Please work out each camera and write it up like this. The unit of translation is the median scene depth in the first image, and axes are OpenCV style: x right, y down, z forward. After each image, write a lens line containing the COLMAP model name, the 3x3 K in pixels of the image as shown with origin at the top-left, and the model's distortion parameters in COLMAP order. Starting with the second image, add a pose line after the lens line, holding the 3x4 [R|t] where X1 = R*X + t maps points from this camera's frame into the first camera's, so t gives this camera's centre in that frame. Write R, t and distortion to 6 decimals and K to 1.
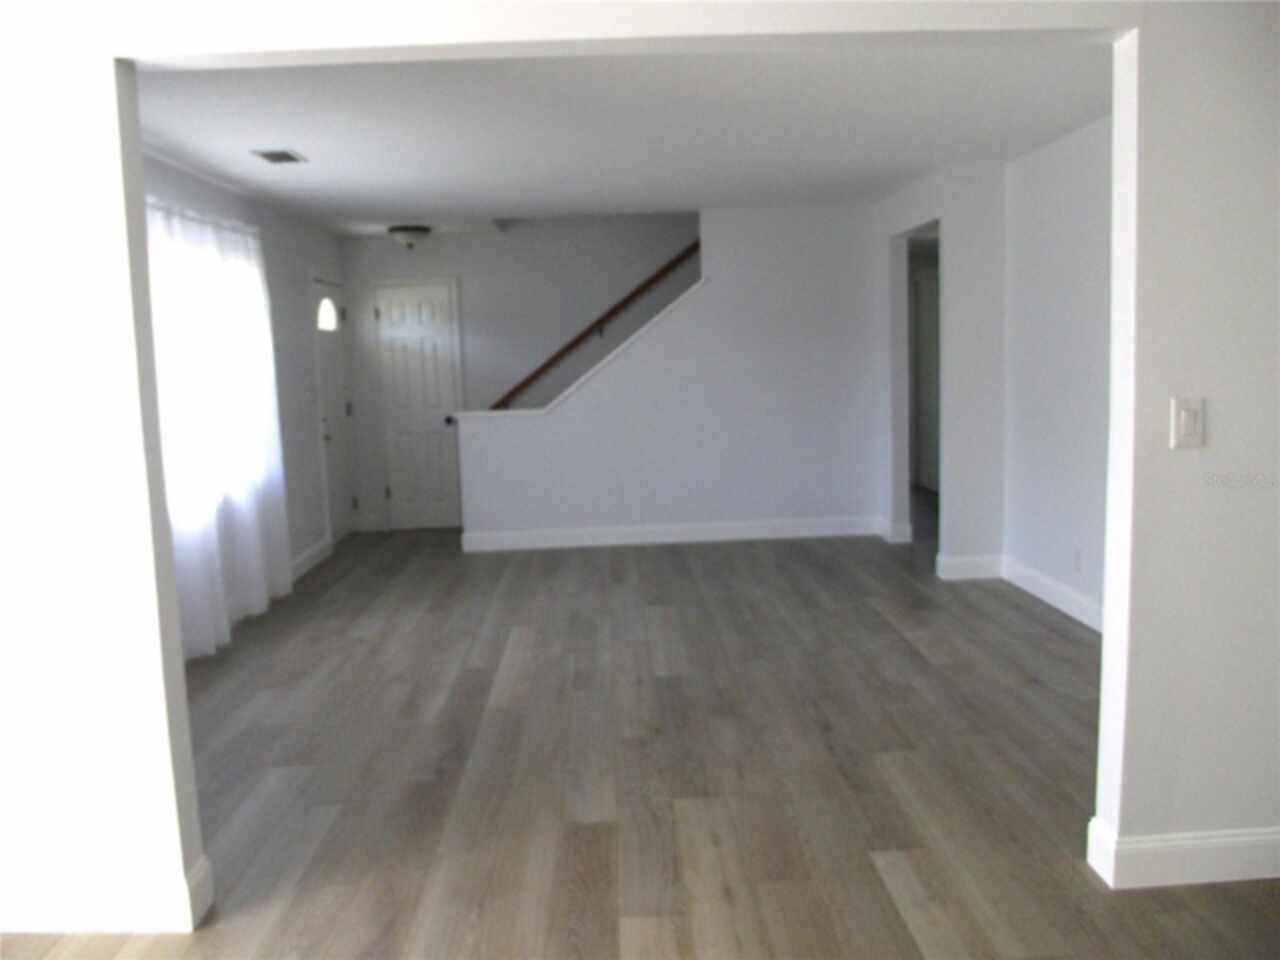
lens RADIAL K [[1050.7, 0, 640.0], [0, 1050.7, 480.0], [0, 0, 1]] dist [-0.012004, -0.006539]
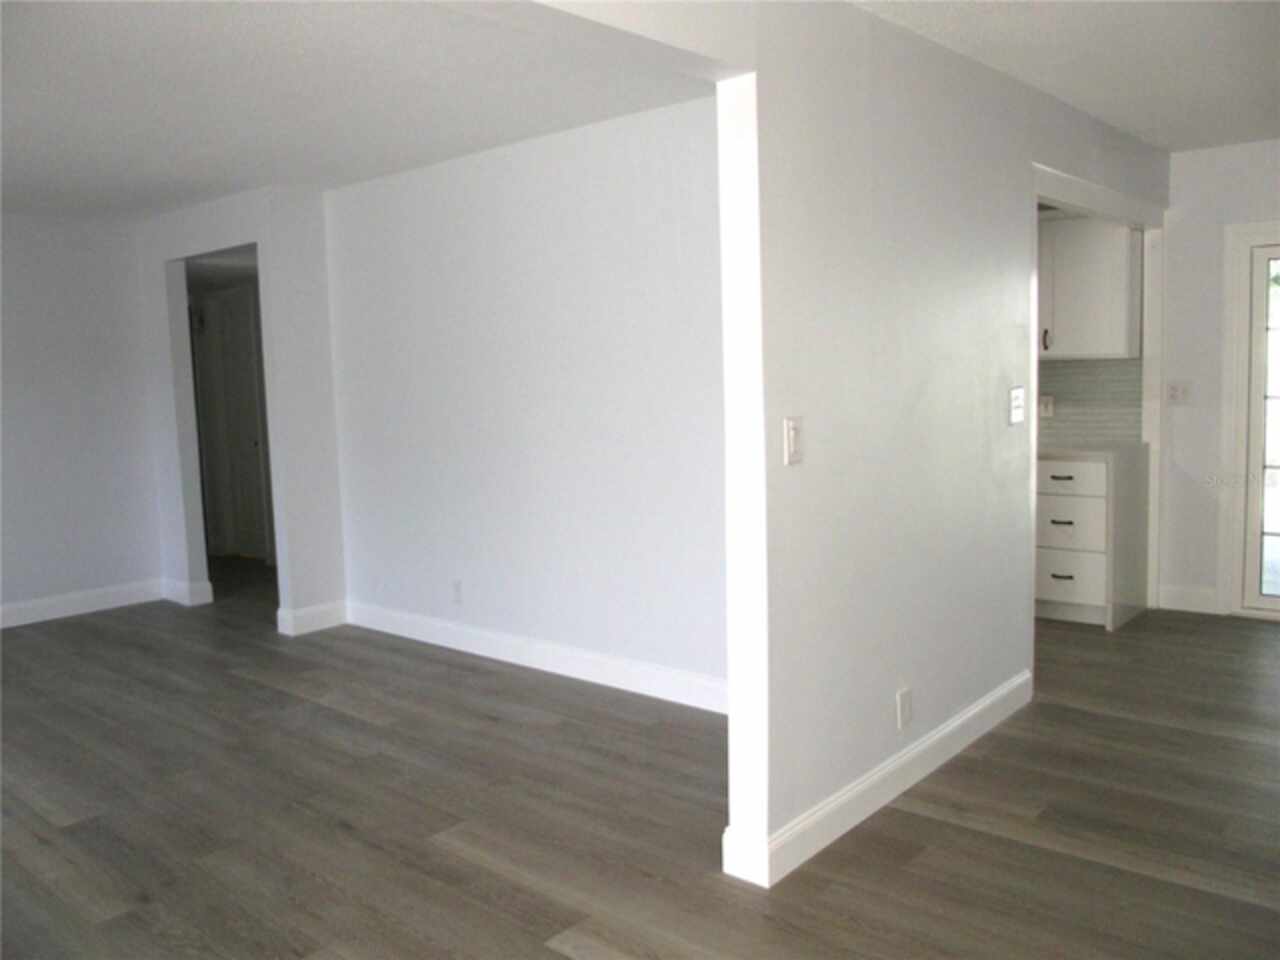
lens RADIAL K [[1062.4, 0, 602.1], [0, 1062.4, 487.1], [0, 0, 1]] dist [-0.038684, -0.002072]
pose [[0.699920, -0.076023, 0.710164, -0.234873], [0.099711, 0.994982, 0.008240, -0.020696], [-0.707227, 0.065044, 0.703988, 0.210772]]
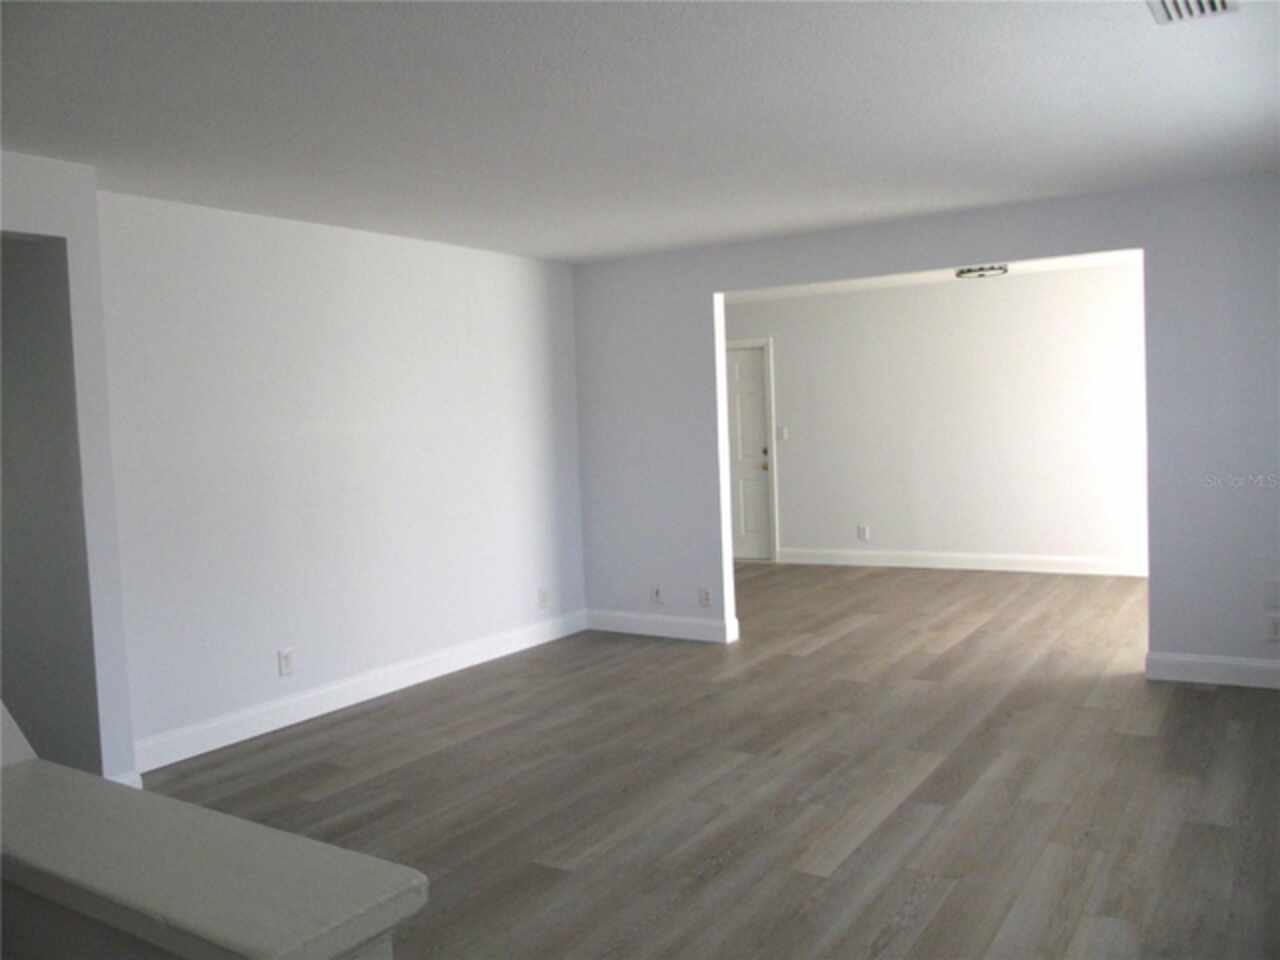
lens RADIAL K [[1050.7, 0, 640.0], [0, 1050.7, 480.0], [0, 0, 1]] dist [-0.012004, -0.006539]
pose [[-0.823633, 0.033492, 0.566133, -0.461891], [0.136411, 0.980647, 0.140441, -0.209375], [-0.550473, 0.192899, -0.812262, 1.856924]]
